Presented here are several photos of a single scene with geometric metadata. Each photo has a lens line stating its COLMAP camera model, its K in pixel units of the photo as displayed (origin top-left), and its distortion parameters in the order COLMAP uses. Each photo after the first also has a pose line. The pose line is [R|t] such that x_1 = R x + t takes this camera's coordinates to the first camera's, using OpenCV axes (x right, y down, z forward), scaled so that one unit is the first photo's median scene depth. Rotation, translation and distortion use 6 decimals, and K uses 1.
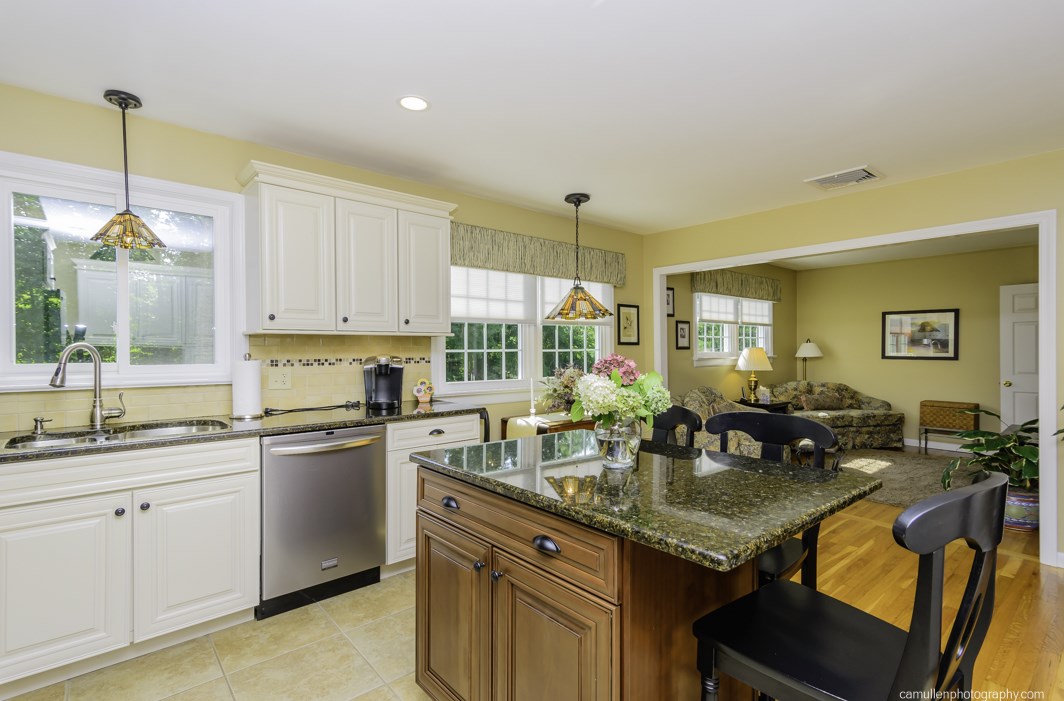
lens RADIAL K [[509.9, 0, 529.9], [0, 509.9, 353.8], [0, 0, 1]] dist [0.009293, -0.000177]
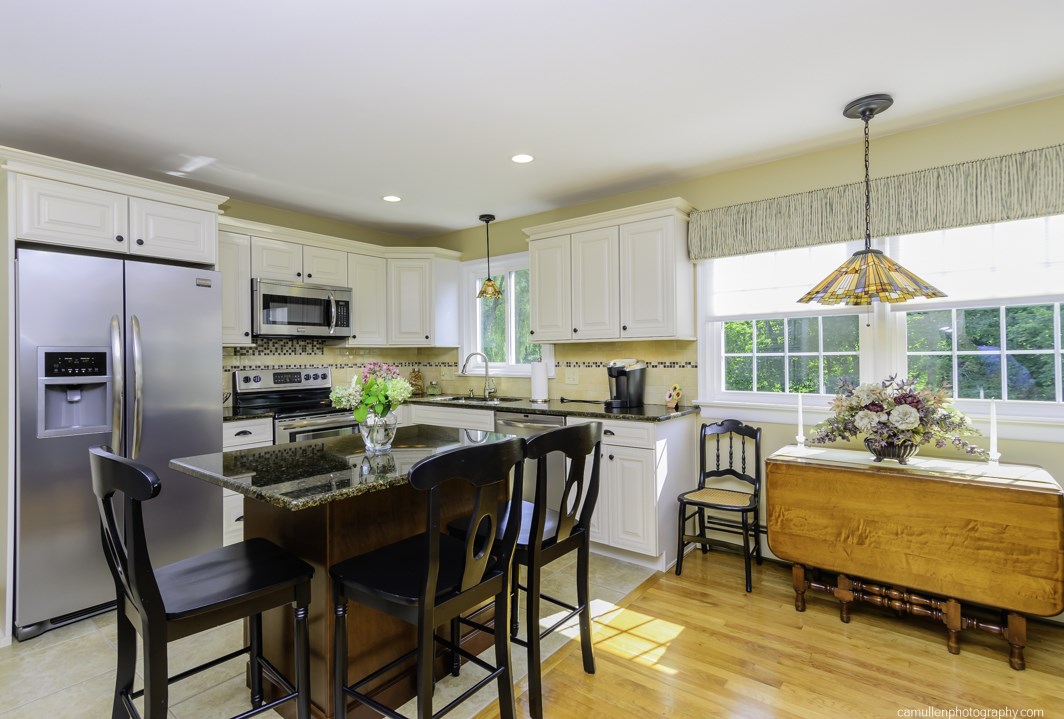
lens RADIAL K [[509.9, 0, 521.7], [0, 509.9, 355.0], [0, 0, 1]] dist [0.009293, -0.000177]
pose [[0.185260, -0.001670, -0.982688, 0.402152], [0.001919, 0.999997, -0.001338, -0.002868], [0.982688, -0.001638, 0.185263, 0.309497]]
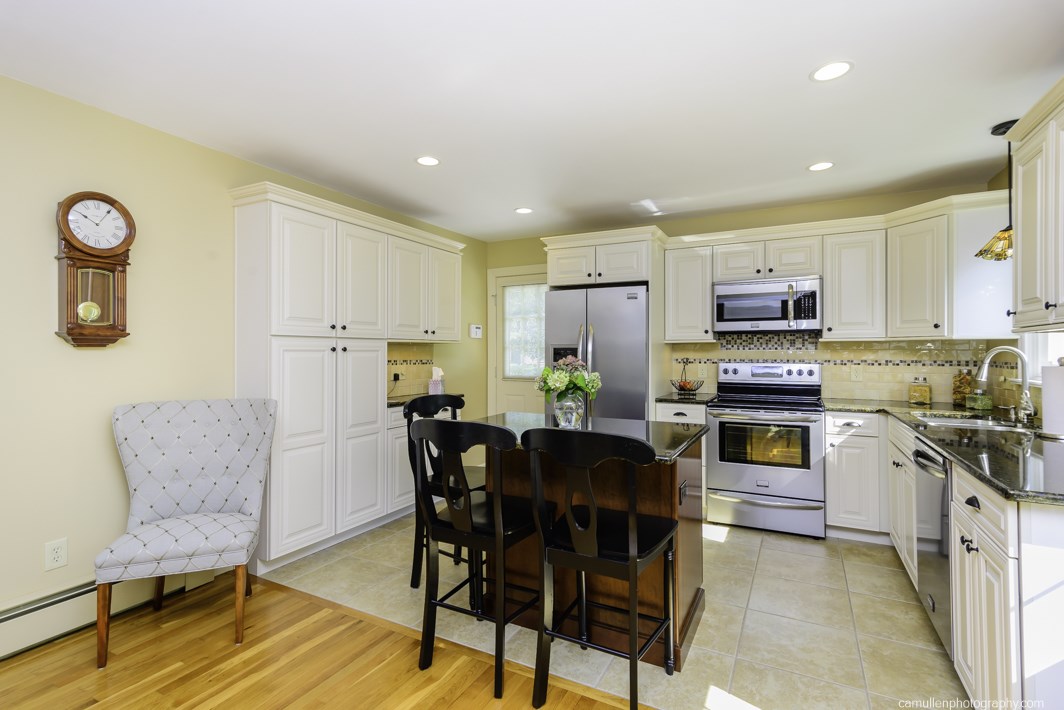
lens RADIAL K [[509.9, 0, 530.2], [0, 509.9, 348.9], [0, 0, 1]] dist [0.009293, -0.000177]
pose [[-0.935060, -0.002111, -0.354484, 0.234393], [-0.002911, 0.999994, 0.001724, -0.005568], [0.354478, 0.002644, -0.935060, 0.646058]]
